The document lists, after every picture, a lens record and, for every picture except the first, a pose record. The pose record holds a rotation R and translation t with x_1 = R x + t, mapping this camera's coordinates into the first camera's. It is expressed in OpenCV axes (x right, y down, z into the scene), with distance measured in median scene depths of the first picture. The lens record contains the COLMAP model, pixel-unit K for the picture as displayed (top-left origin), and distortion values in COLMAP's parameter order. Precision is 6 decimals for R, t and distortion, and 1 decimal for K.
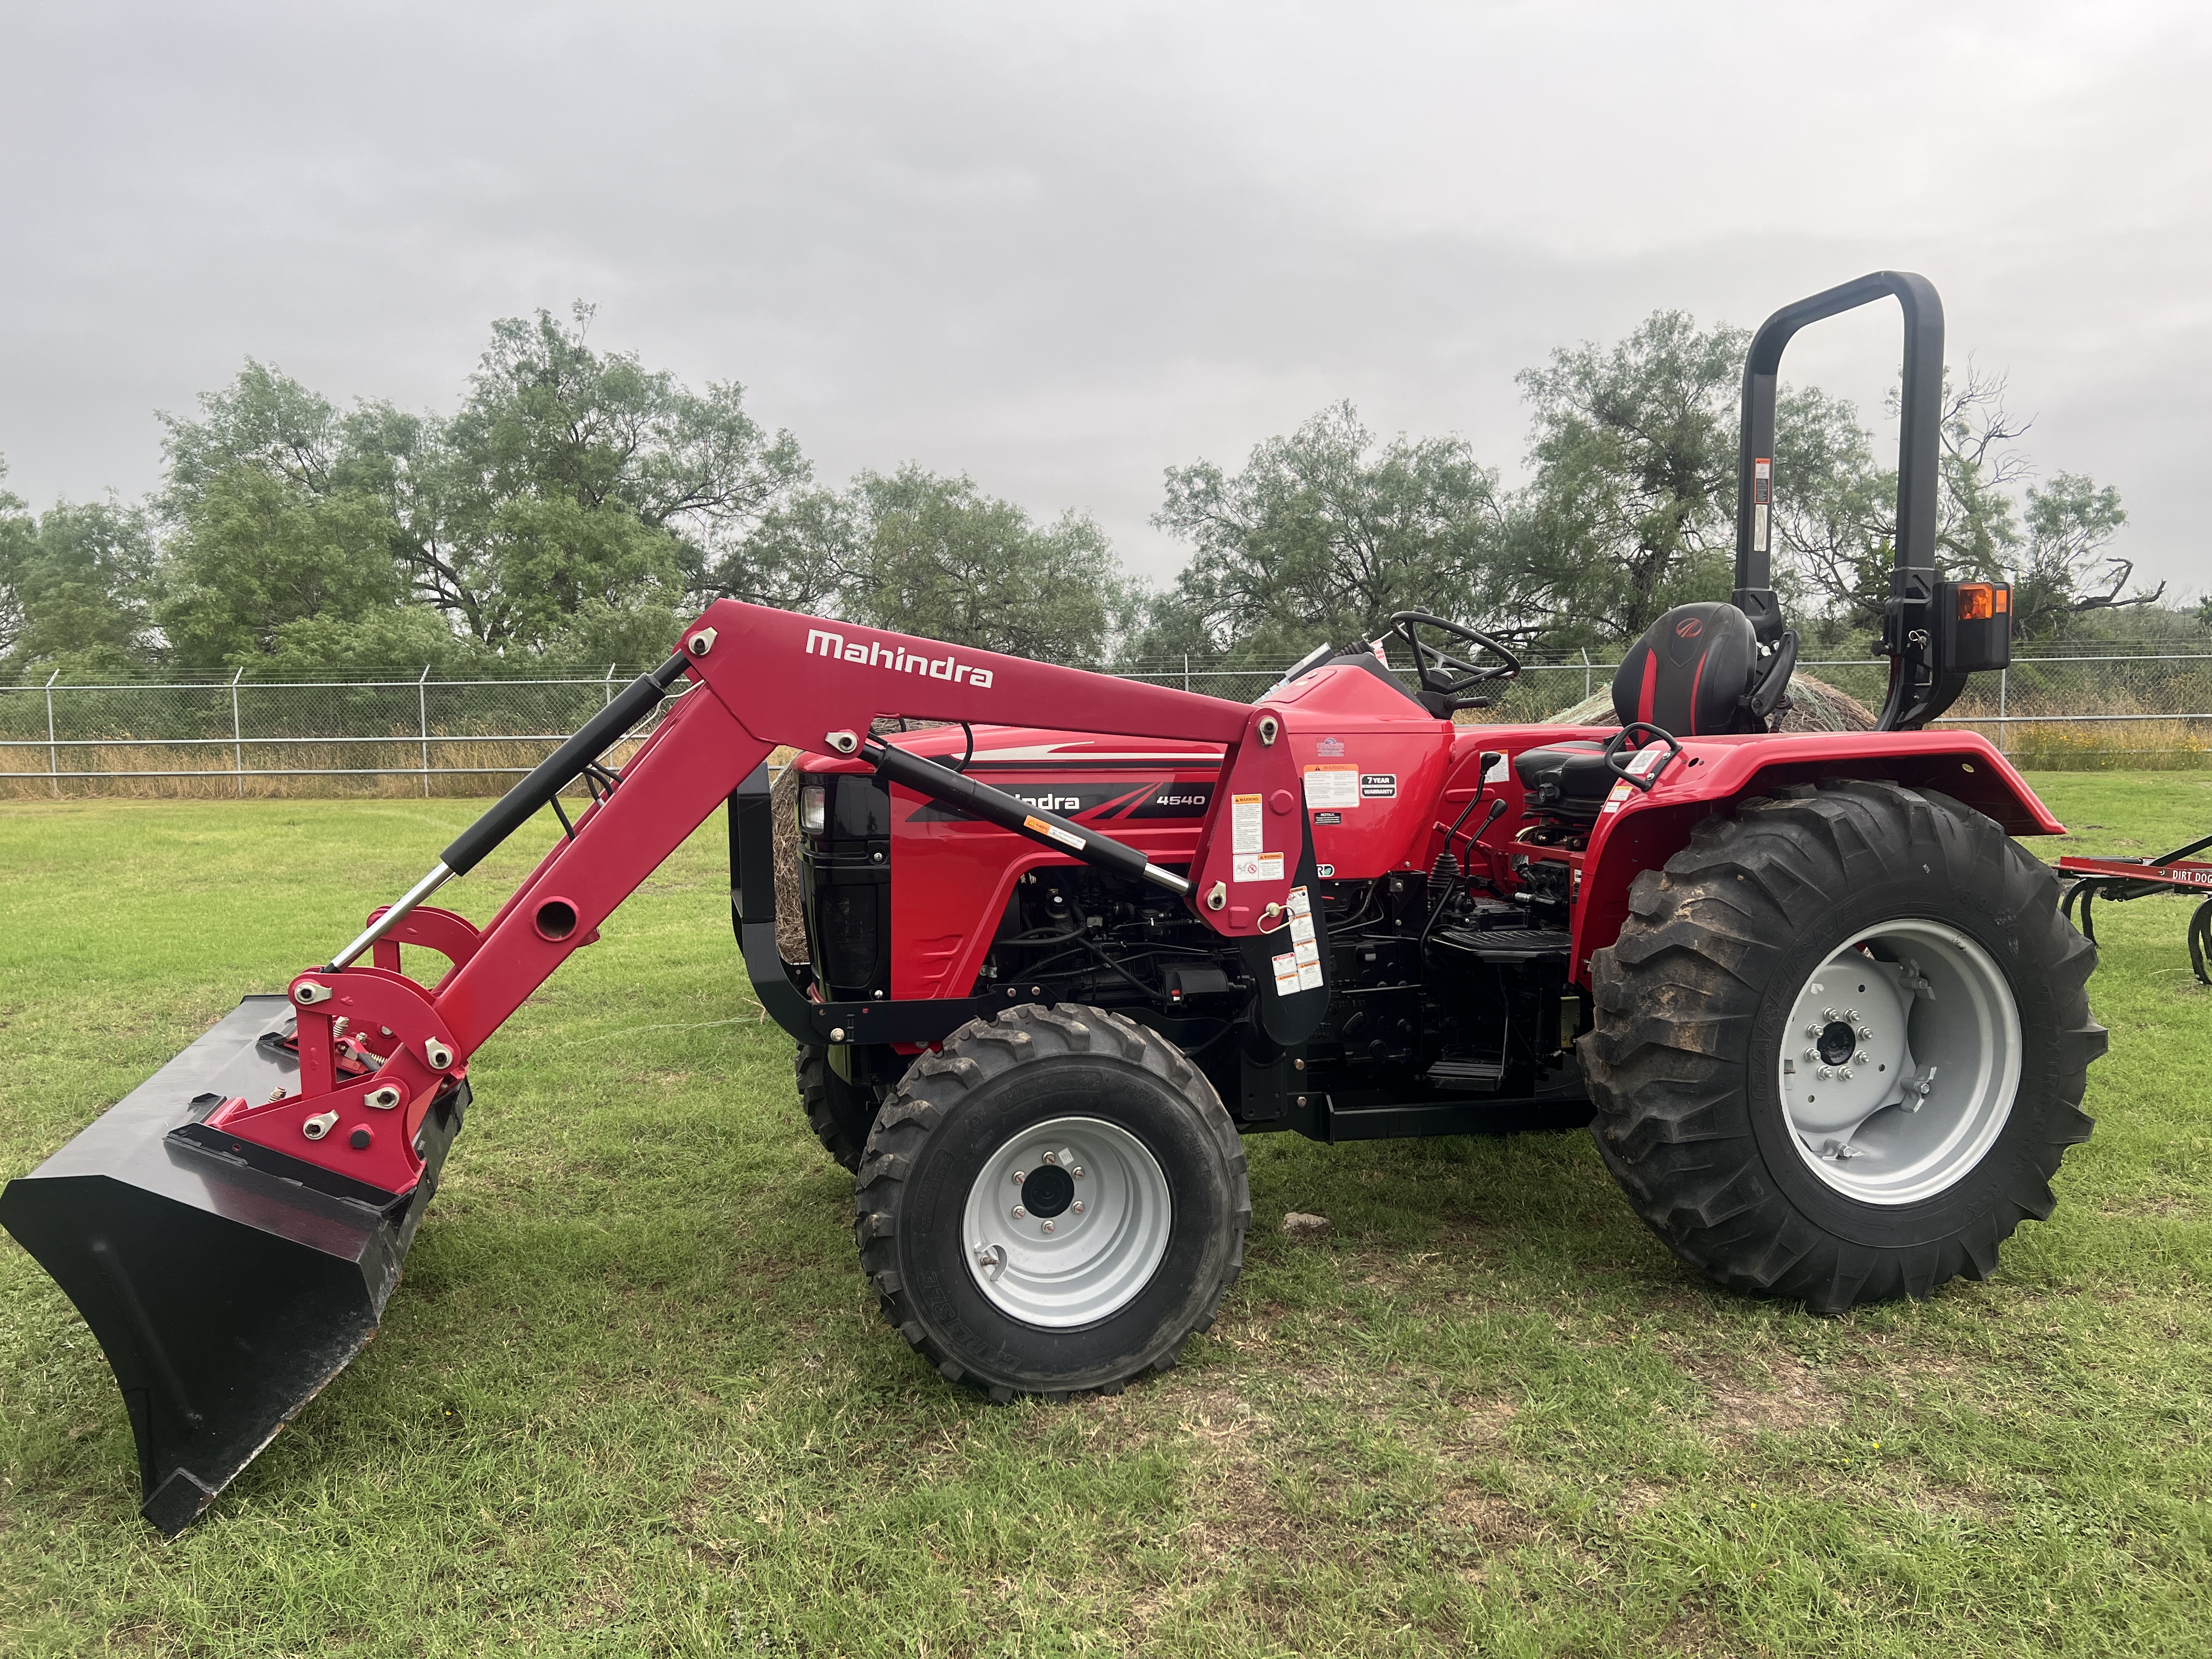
lens RADIAL K [[1657.0, 0, 1102.7], [0, 1657.0, 833.5], [0, 0, 1]] dist [0.061346, -0.073795]
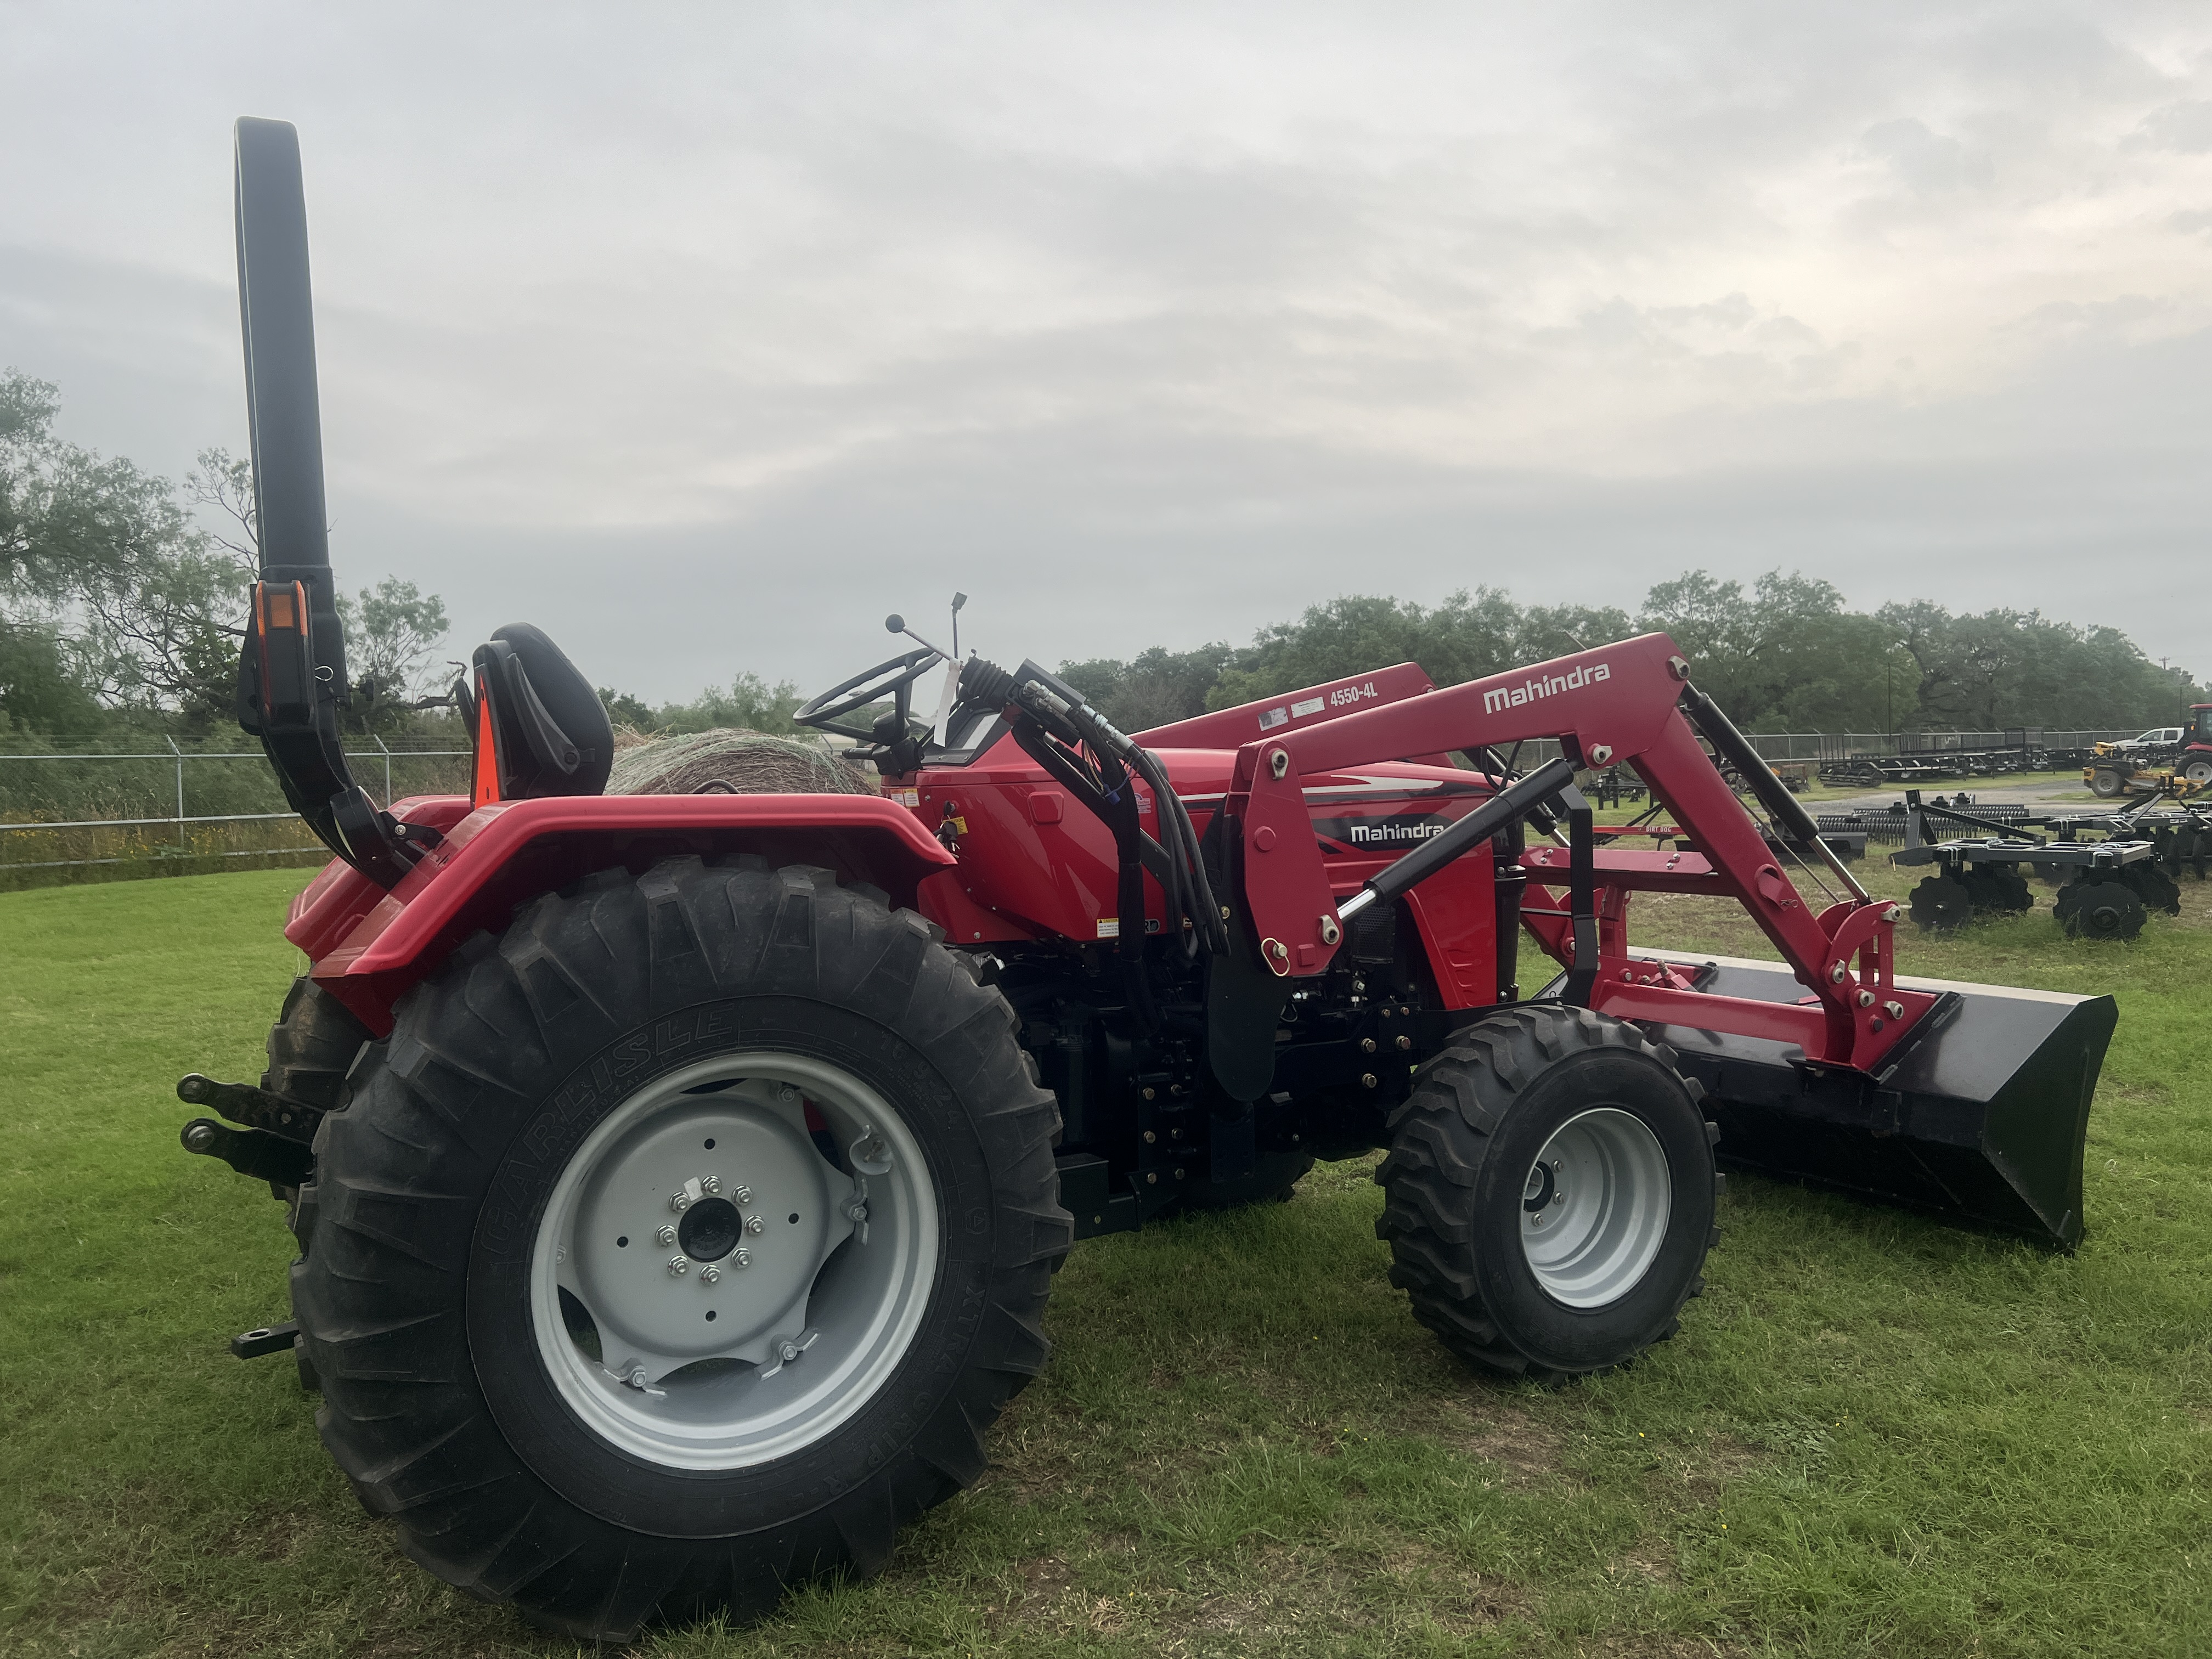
lens RADIAL K [[1657.0, 0, 1100.6], [0, 1657.0, 823.3], [0, 0, 1]] dist [0.061346, -0.073795]
pose [[0.547993, -0.029951, 0.835947, -0.455685], [0.085715, 0.996109, -0.020500, -0.020423], [-0.832080, 0.082887, 0.548428, 0.518330]]
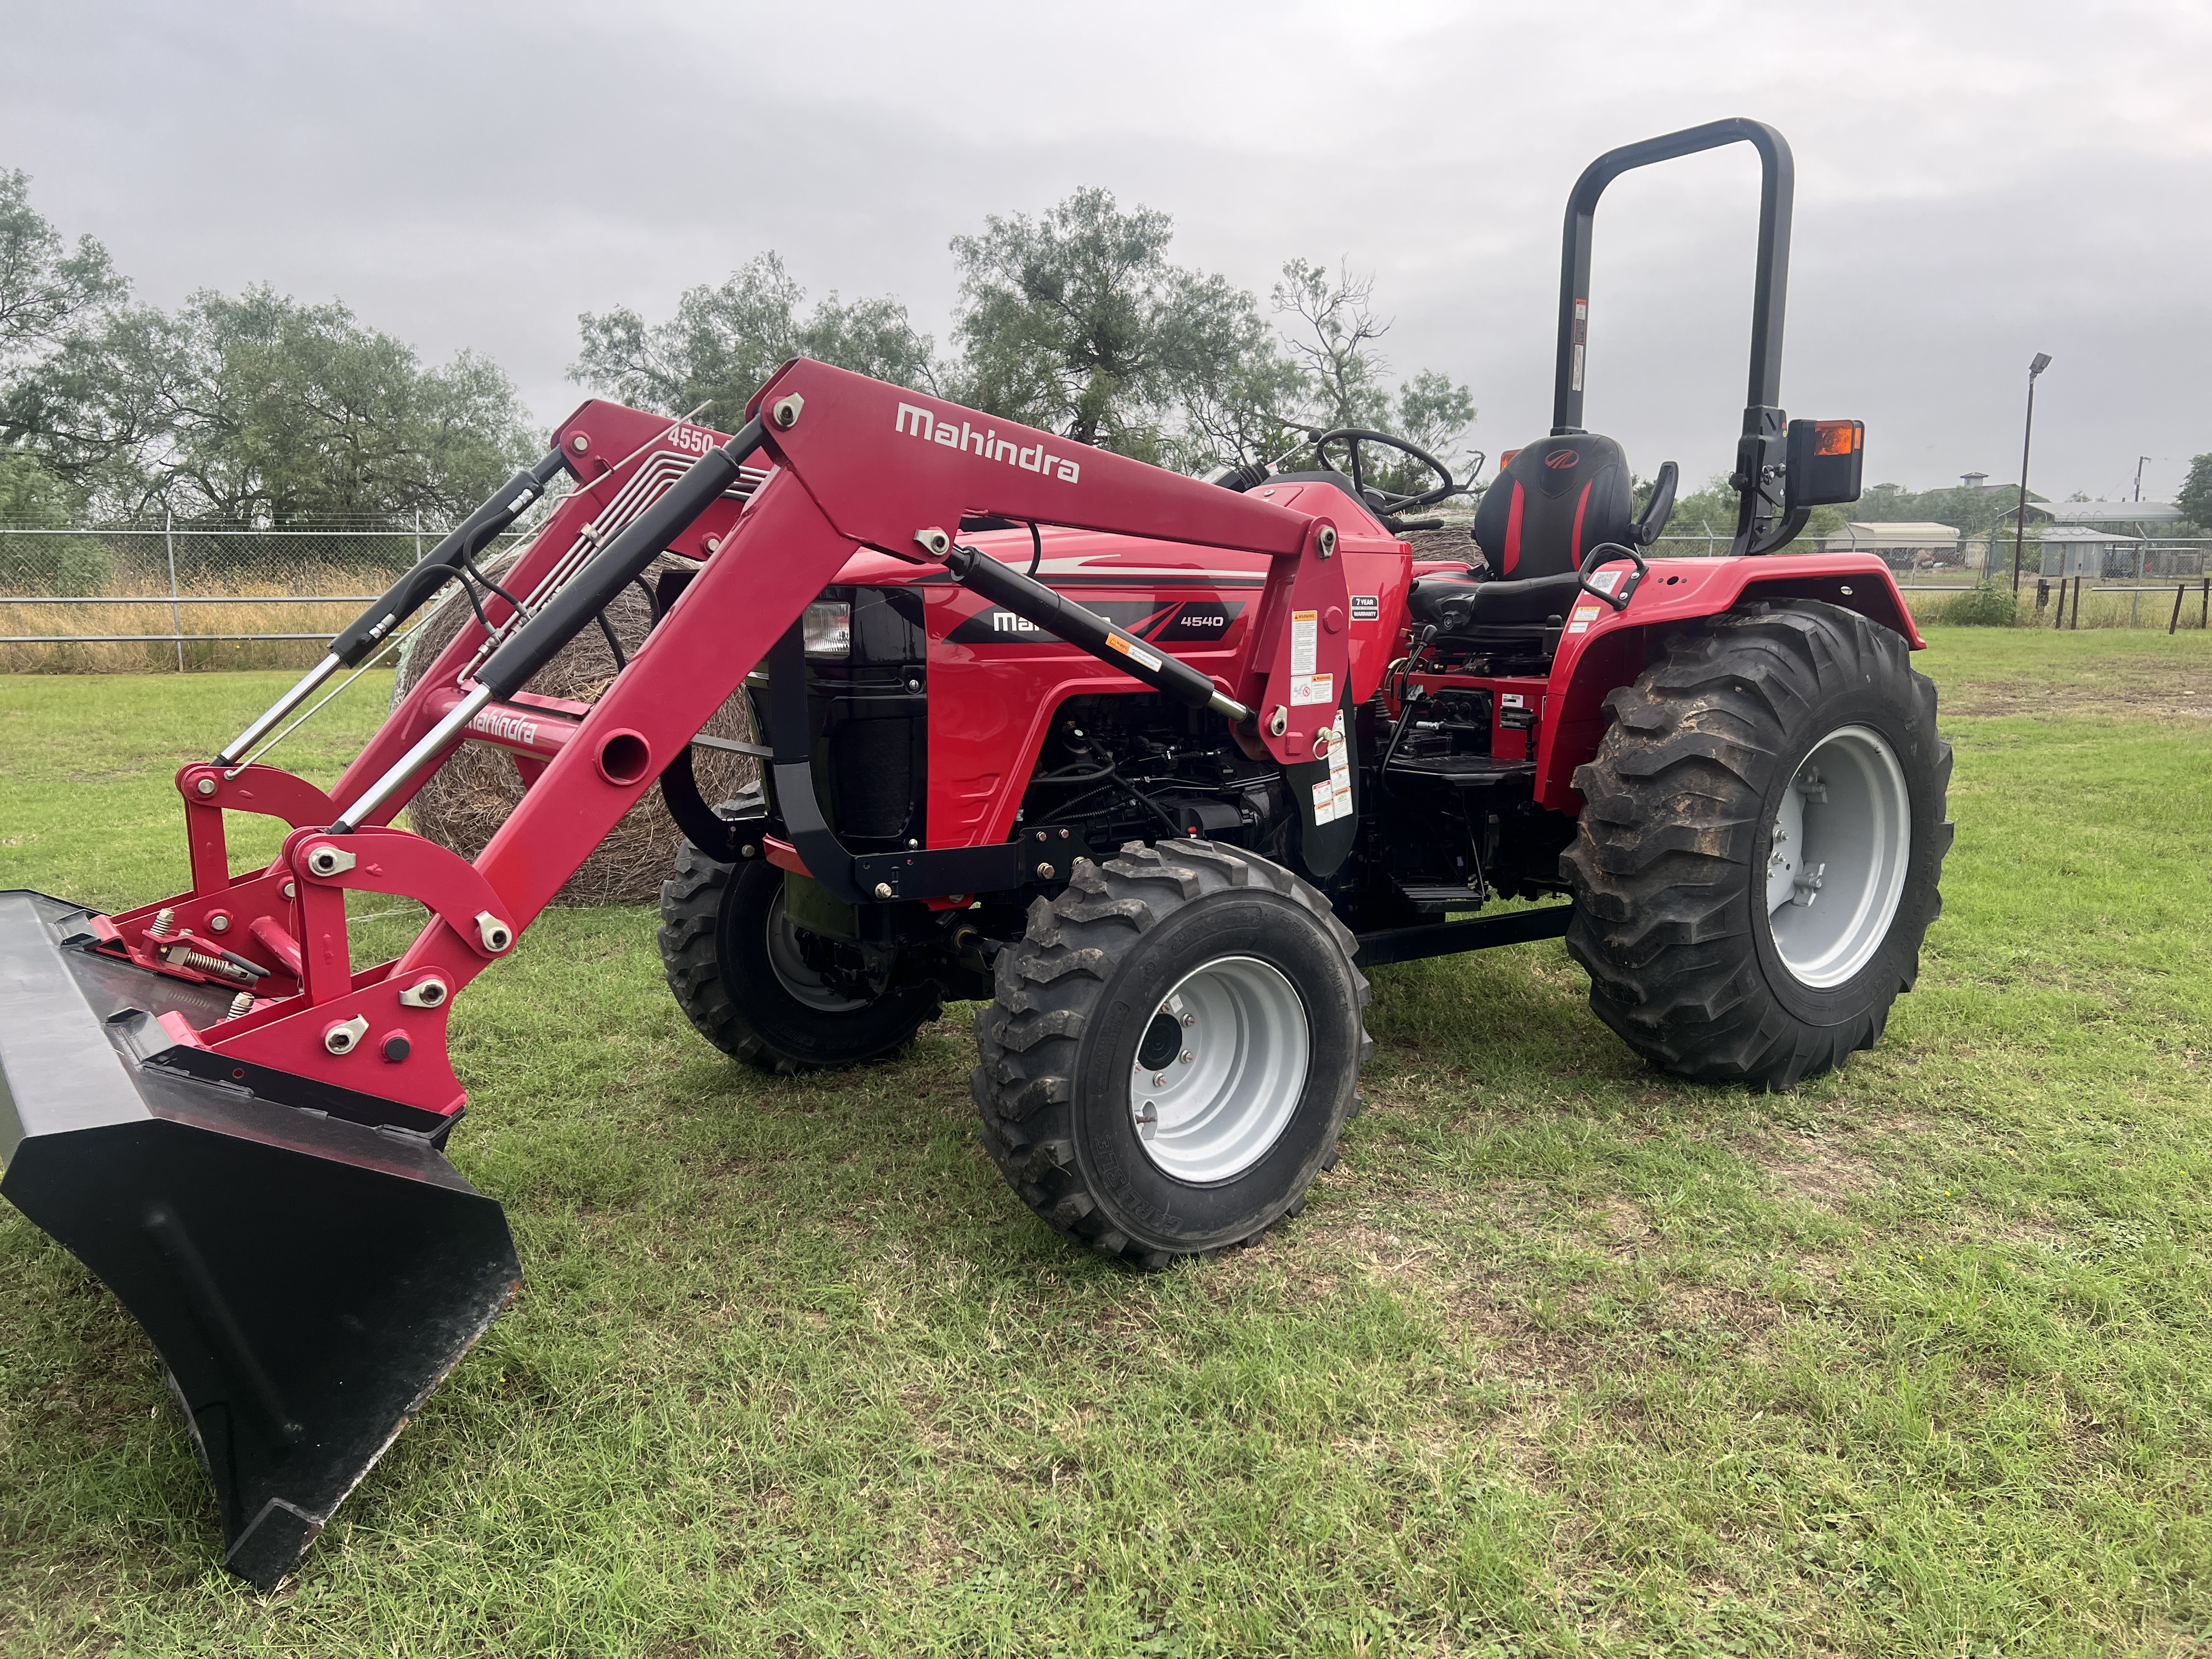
lens RADIAL K [[1657.0, 0, 1096.5], [0, 1657.0, 855.8], [0, 0, 1]] dist [0.061346, -0.073795]
pose [[0.932876, -0.050084, 0.356698, -0.340427], [0.019597, 0.995876, 0.088579, 0.027114], [-0.359664, -0.075643, 0.930011, 0.148171]]
